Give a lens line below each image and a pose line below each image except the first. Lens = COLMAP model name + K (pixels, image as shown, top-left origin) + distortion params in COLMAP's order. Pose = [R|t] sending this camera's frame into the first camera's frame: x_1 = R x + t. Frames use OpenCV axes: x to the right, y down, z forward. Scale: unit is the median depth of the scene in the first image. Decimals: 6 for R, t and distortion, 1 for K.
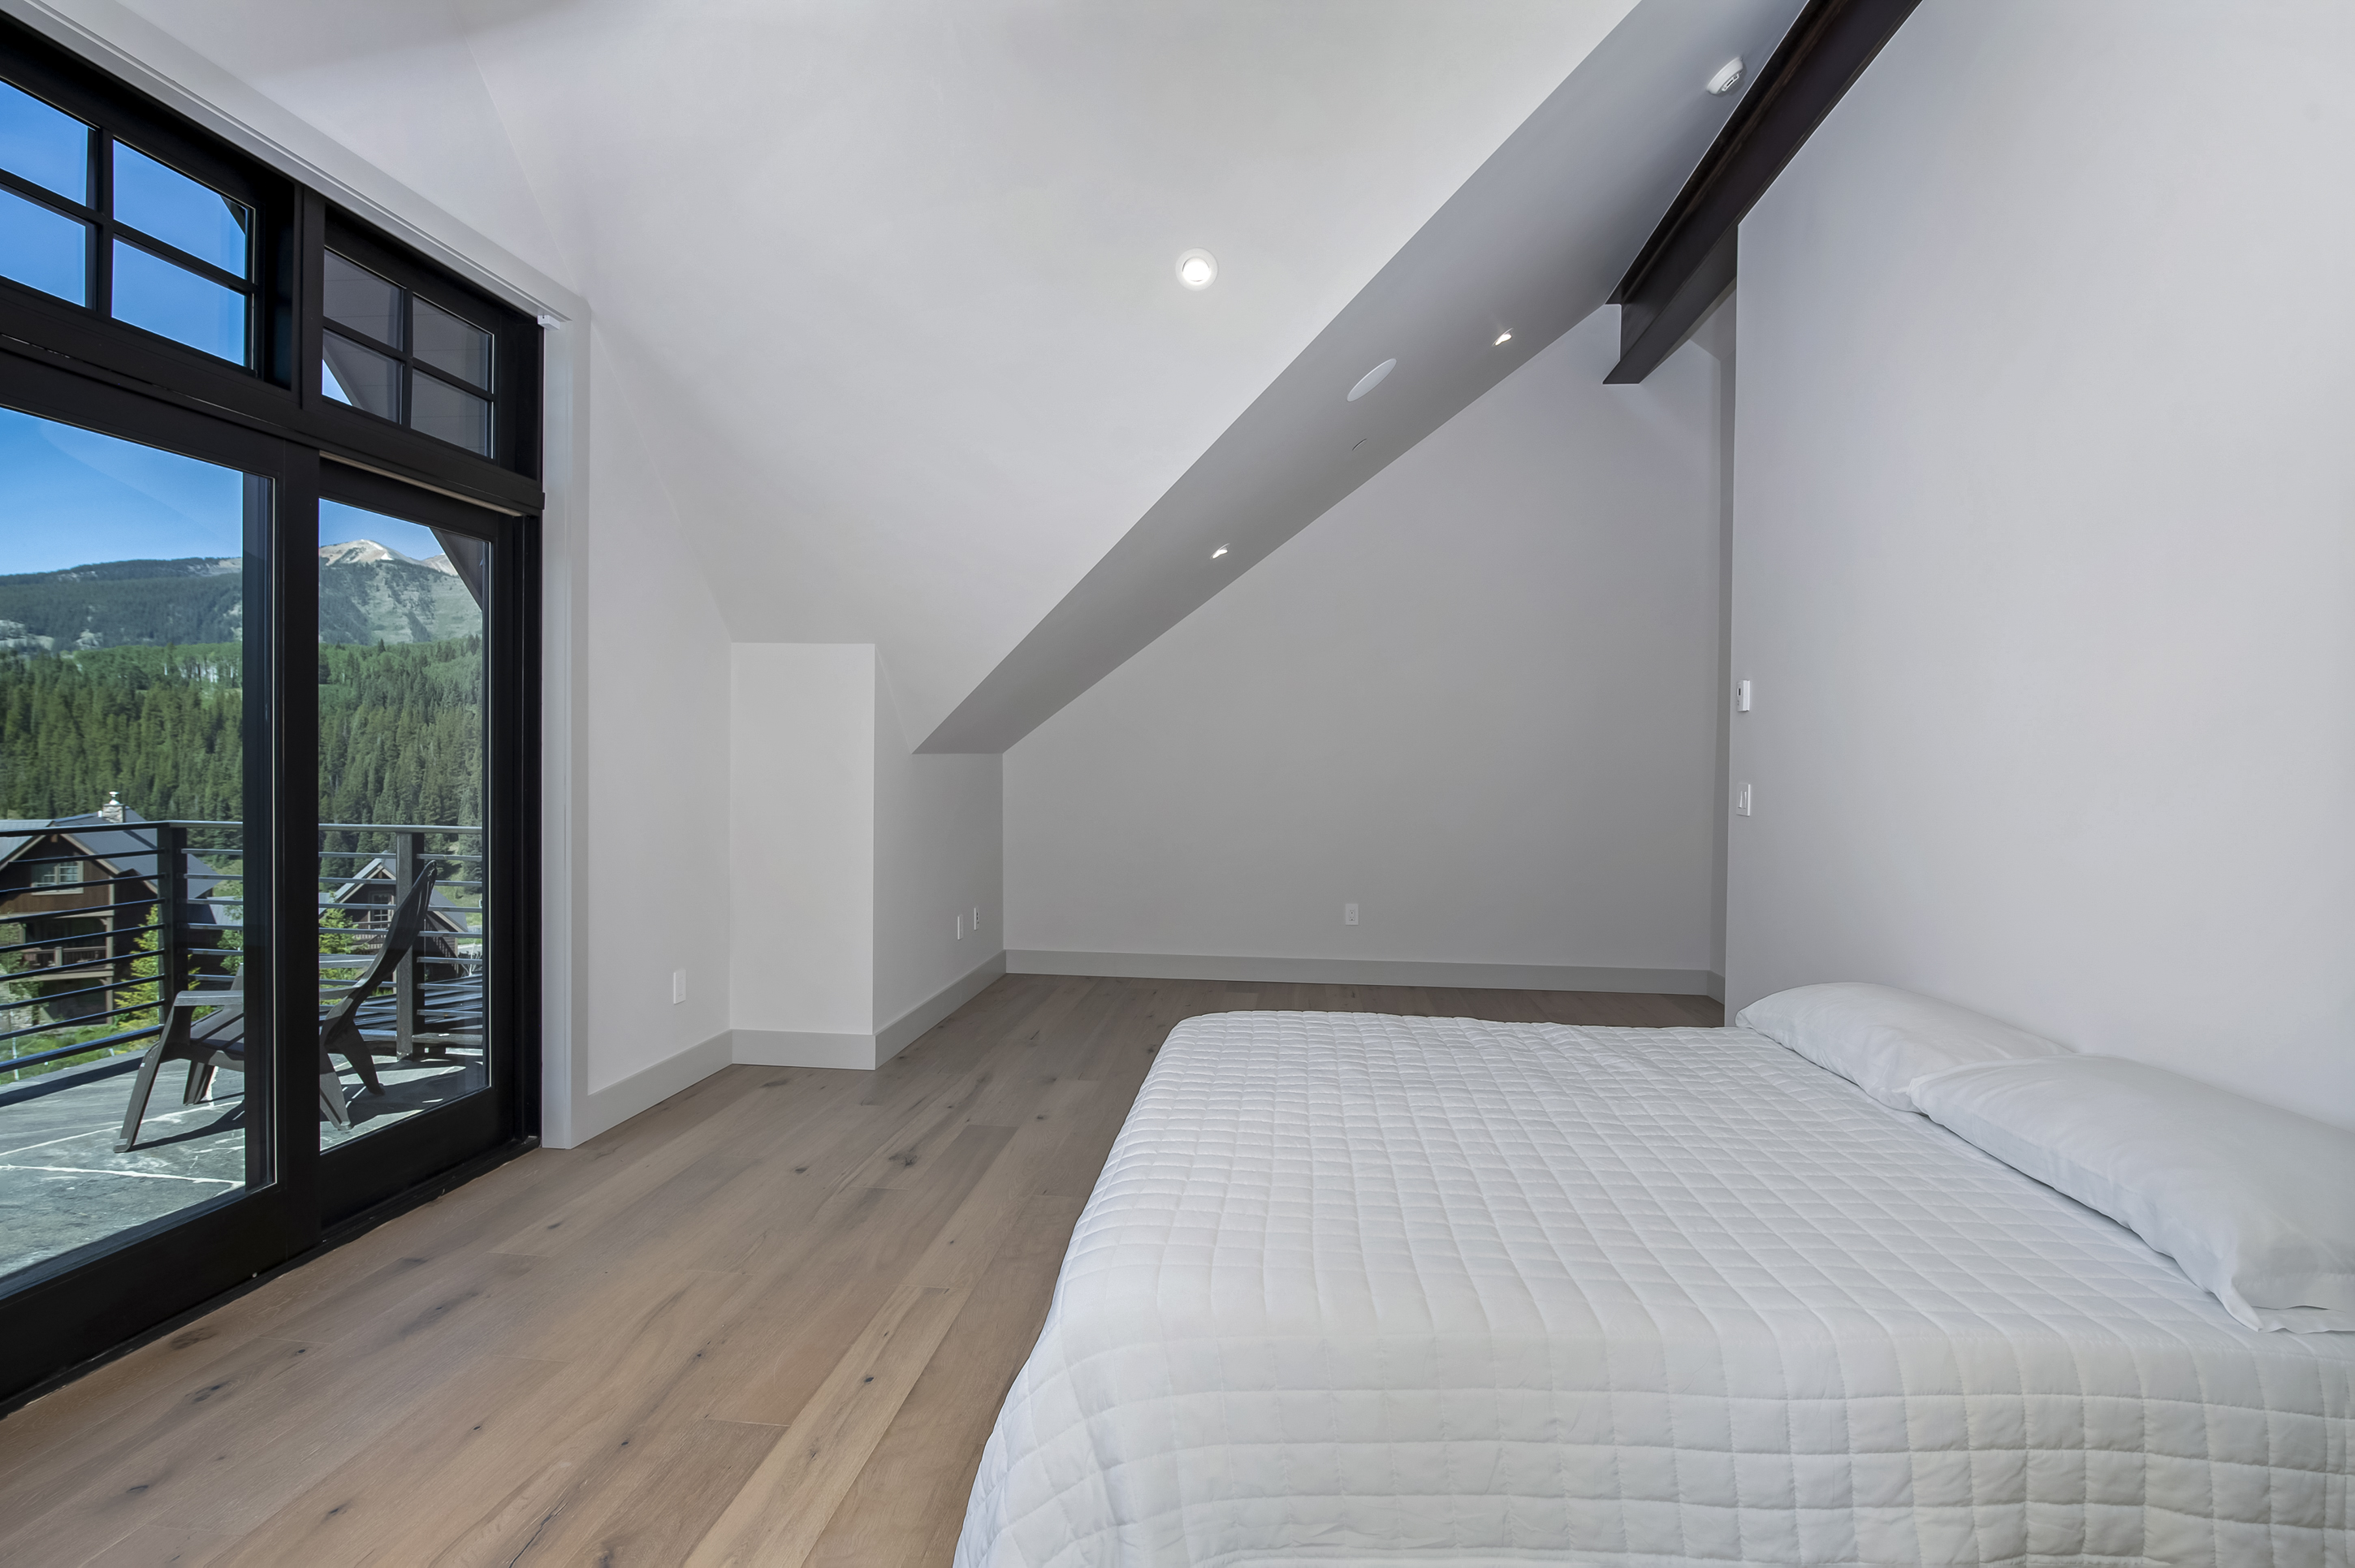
lens RADIAL K [[1156.1, 0, 1177.5], [0, 1156.1, 784.0], [0, 0, 1]] dist [-0.007184, -0.001235]
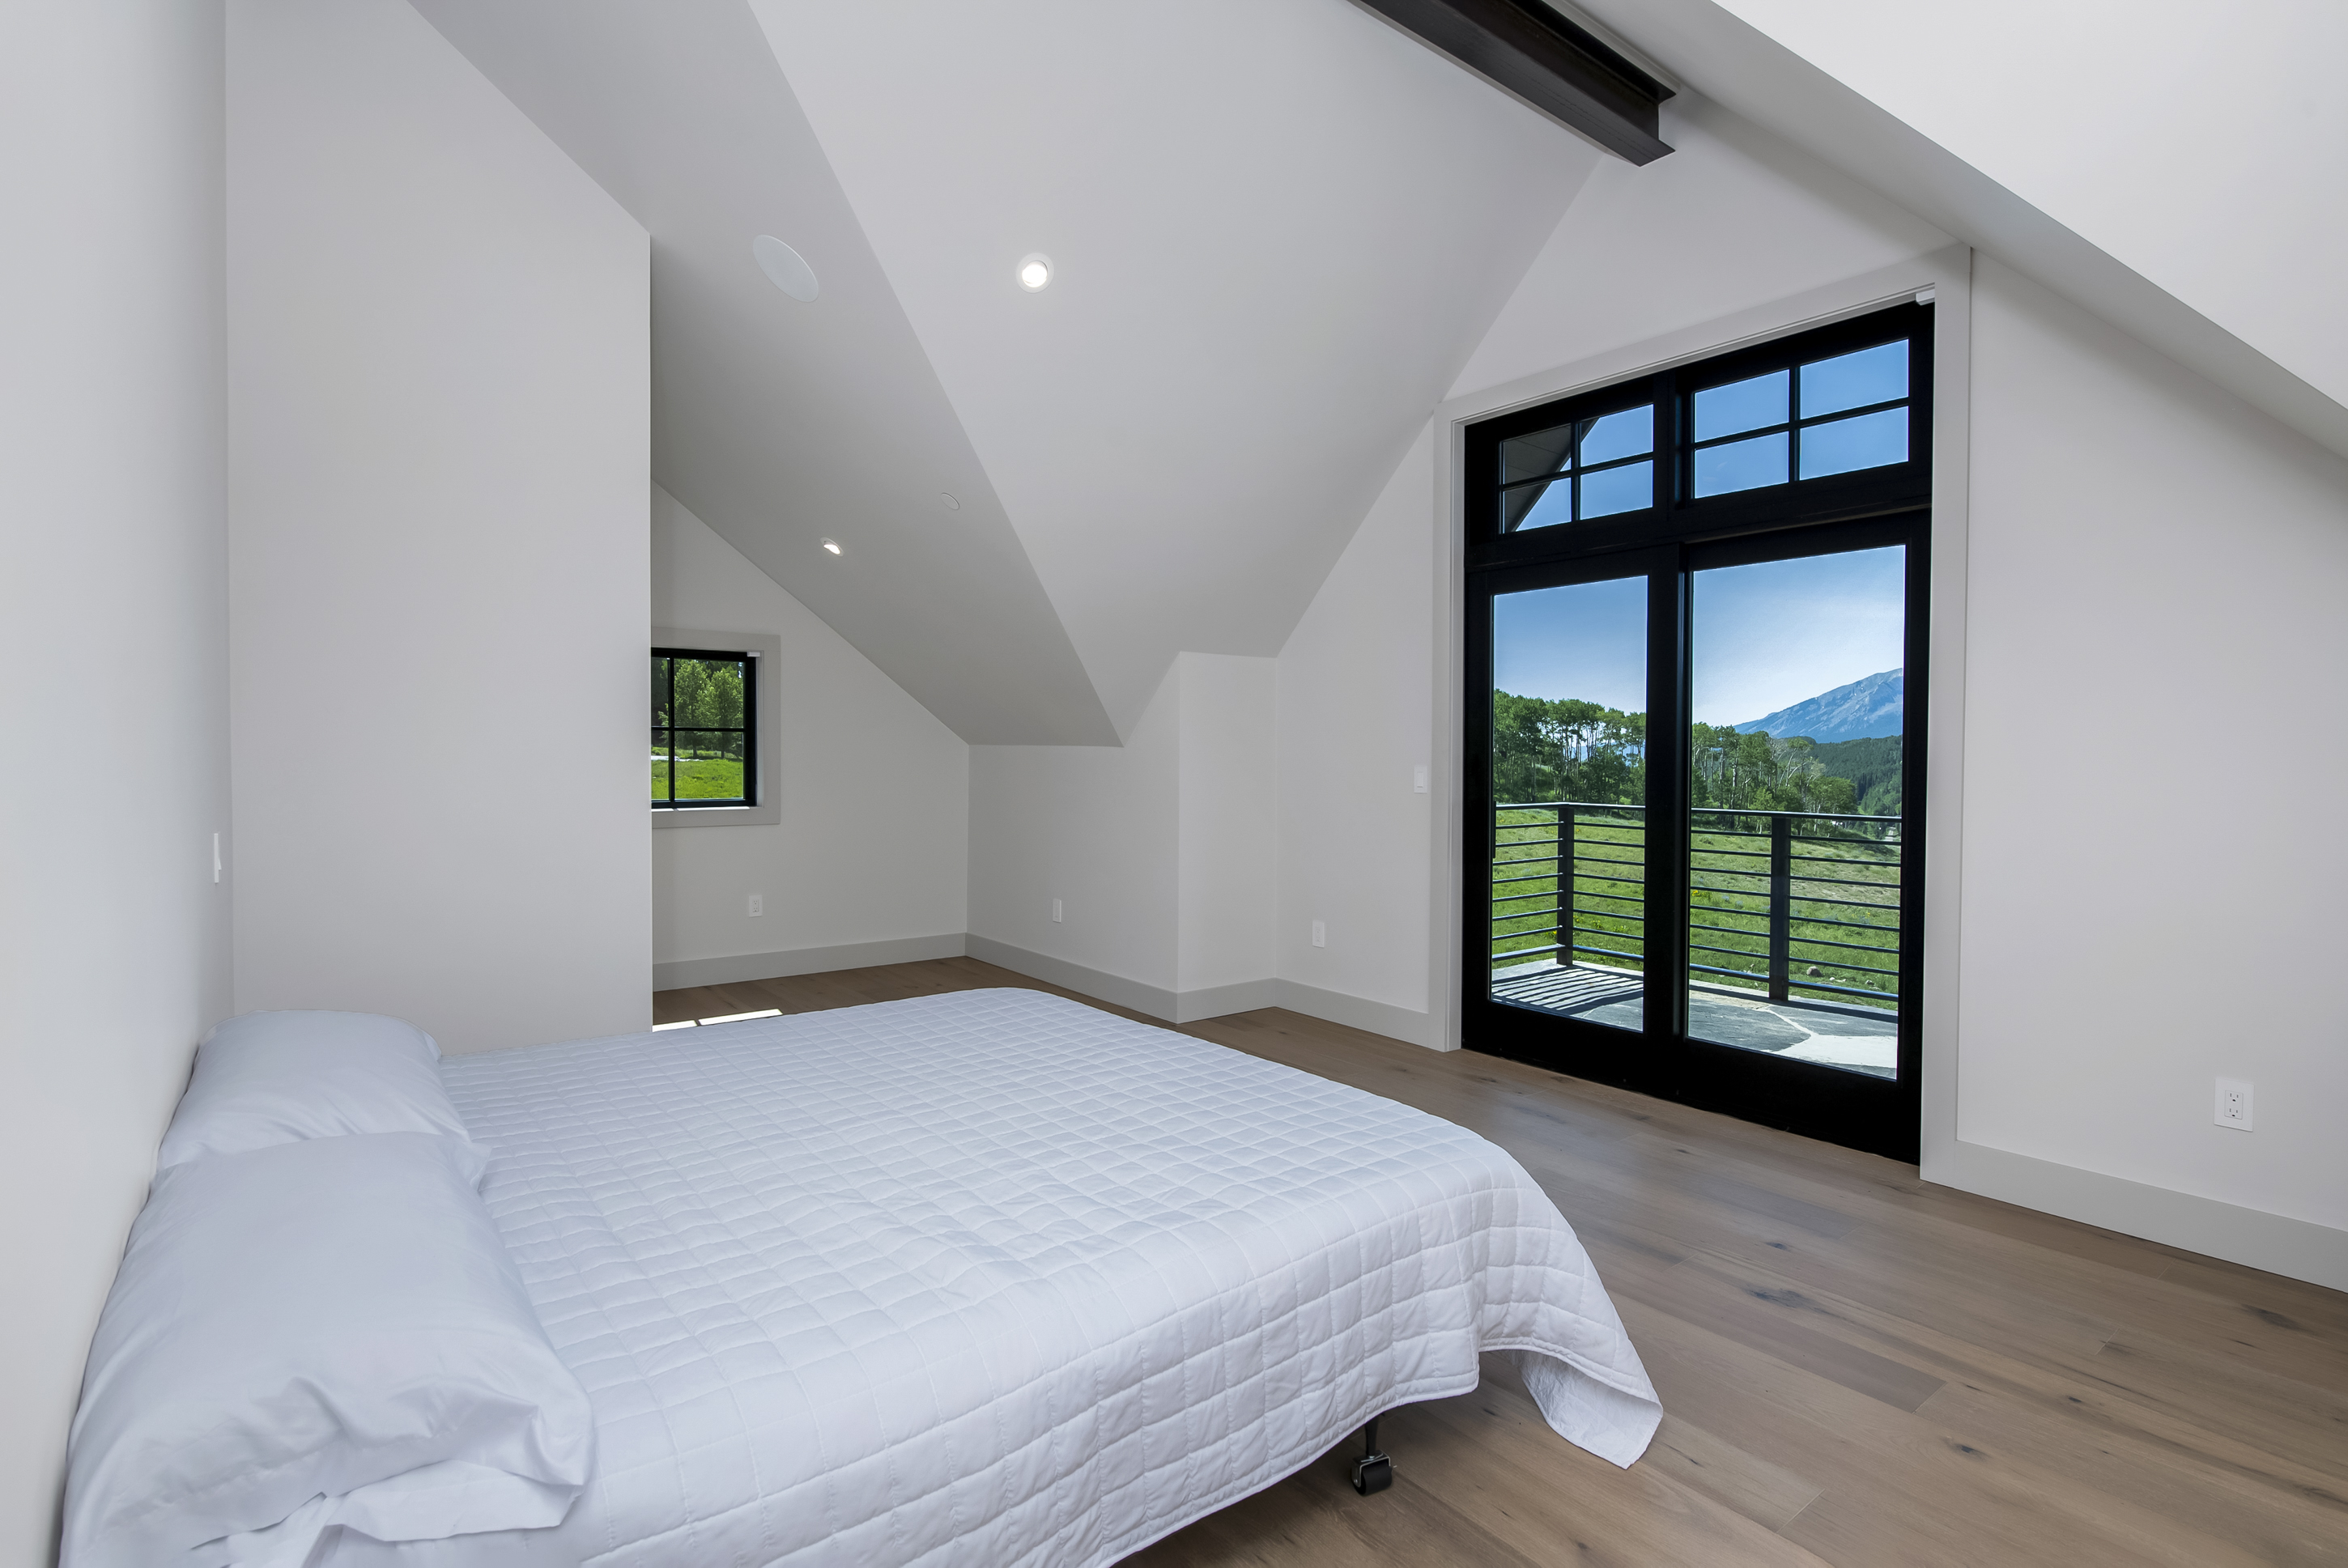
lens RADIAL K [[1126.3, 0, 1174.0], [0, 1126.3, 784.0], [0, 0, 1]] dist [0.000454, 0.000210]
pose [[-0.723767, 0.002170, -0.690041, 0.523092], [-0.028043, 0.999076, 0.032555, -0.011461], [0.689474, 0.042913, -0.723038, 1.213877]]
